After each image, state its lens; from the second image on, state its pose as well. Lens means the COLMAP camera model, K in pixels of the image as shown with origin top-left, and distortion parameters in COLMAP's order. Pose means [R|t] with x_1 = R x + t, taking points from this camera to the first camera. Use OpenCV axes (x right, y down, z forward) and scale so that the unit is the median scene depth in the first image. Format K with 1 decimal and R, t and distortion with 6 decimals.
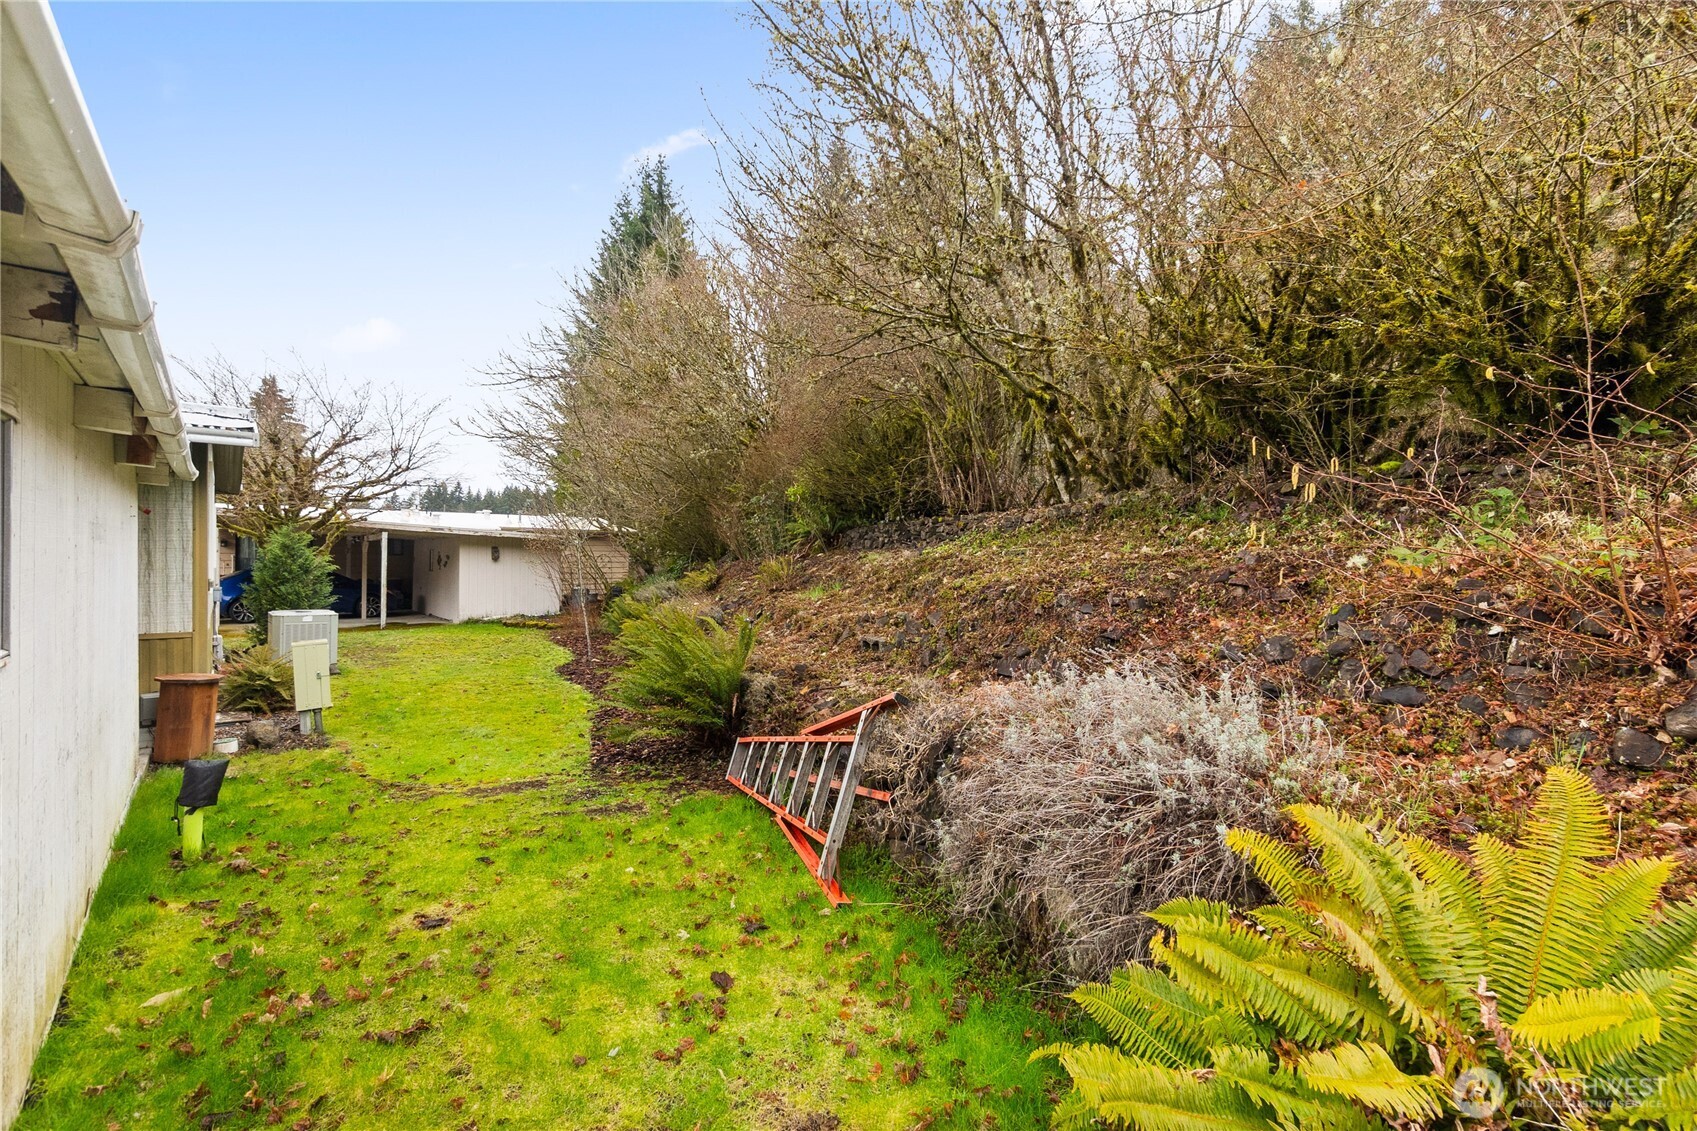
lens RADIAL K [[793.1, 0, 848.3], [0, 793.1, 552.8], [0, 0, 1]] dist [-0.000372, -0.000273]
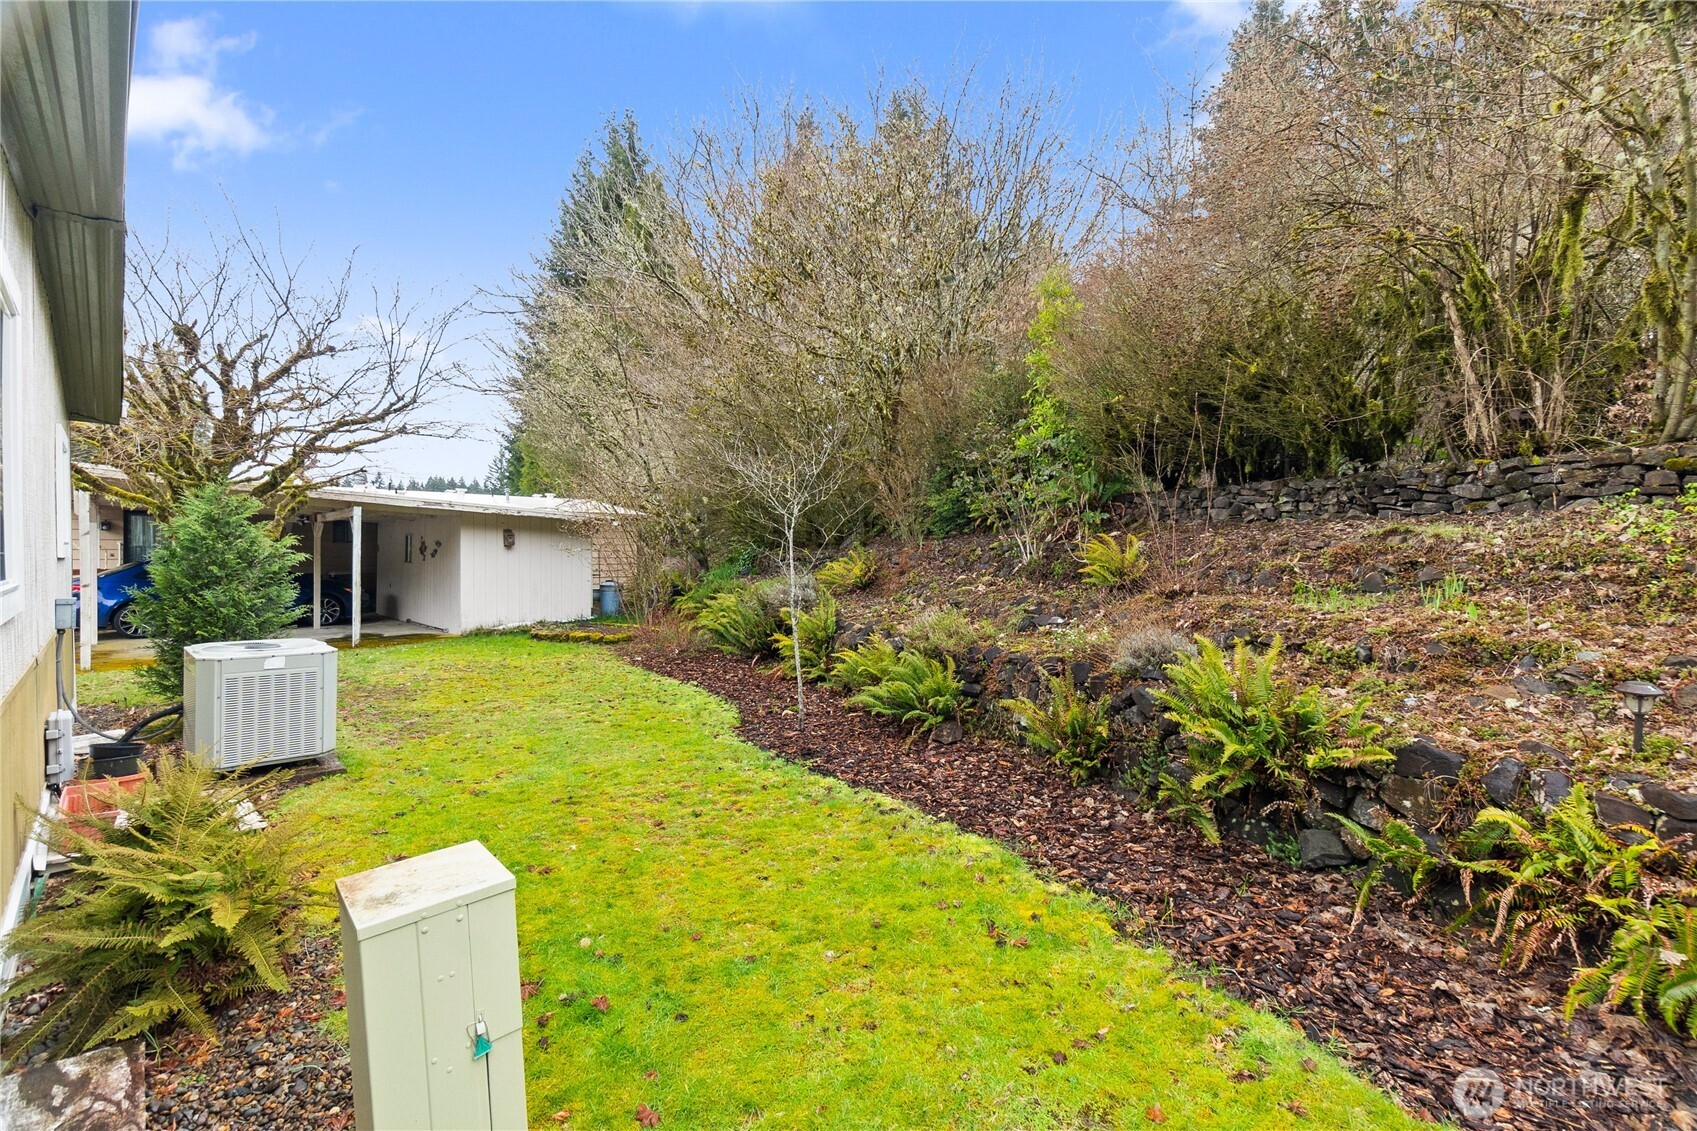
lens RADIAL K [[746.3, 0, 853.3], [0, 746.3, 552.2], [0, 0, 1]] dist [-0.002672, 0.000101]
pose [[0.993668, -0.002198, 0.112330, -0.258300], [0.000972, 0.999939, 0.010976, 0.007847], [-0.112348, -0.010797, 0.993610, 0.344991]]
